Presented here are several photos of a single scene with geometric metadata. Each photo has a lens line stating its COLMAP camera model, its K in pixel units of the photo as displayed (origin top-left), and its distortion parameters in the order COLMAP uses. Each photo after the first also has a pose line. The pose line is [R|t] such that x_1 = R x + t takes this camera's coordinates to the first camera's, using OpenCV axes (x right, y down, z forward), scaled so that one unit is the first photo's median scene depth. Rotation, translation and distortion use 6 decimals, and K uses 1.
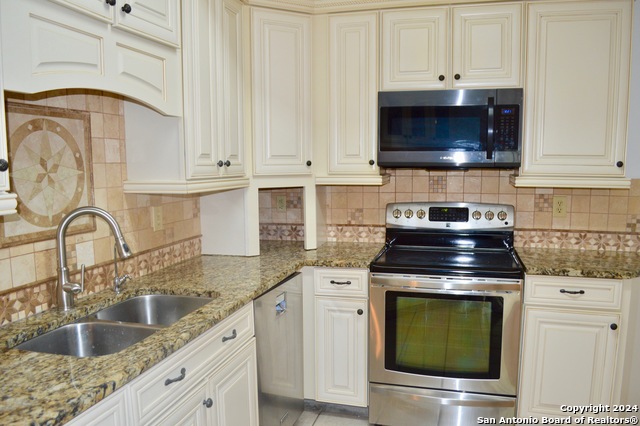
lens RADIAL K [[512.3, 0, 318.5], [0, 512.3, 228.2], [0, 0, 1]] dist [-0.069056, 0.002617]
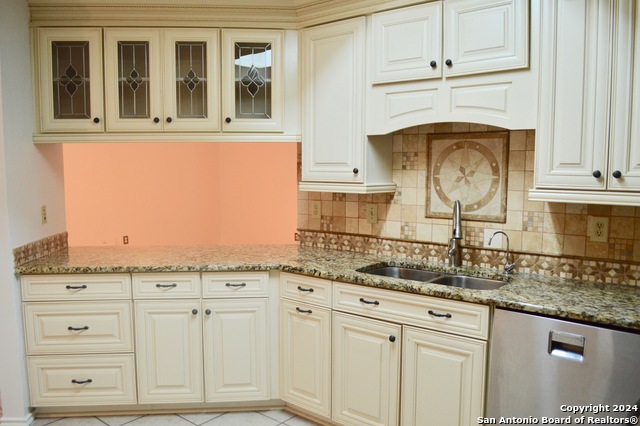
lens RADIAL K [[512.3, 0, 318.5], [0, 512.3, 228.2], [0, 0, 1]] dist [-0.069056, 0.002617]
pose [[-0.390359, 0.111454, -0.913891, 0.766240], [-0.118267, 0.978351, 0.169832, -0.120051], [0.913035, 0.174379, -0.368727, 0.862056]]
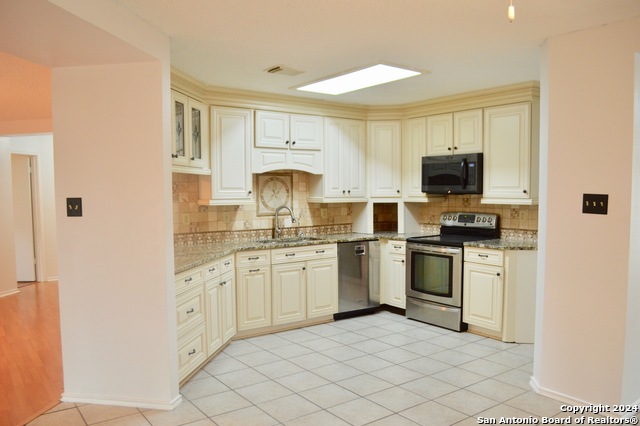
lens RADIAL K [[512.3, 0, 318.5], [0, 512.3, 228.2], [0, 0, 1]] dist [-0.069056, 0.002617]
pose [[0.782058, 0.046338, -0.621481, 1.198468], [-0.077002, 0.996775, -0.022577, 0.109345], [0.618431, 0.065512, 0.783104, -0.947225]]
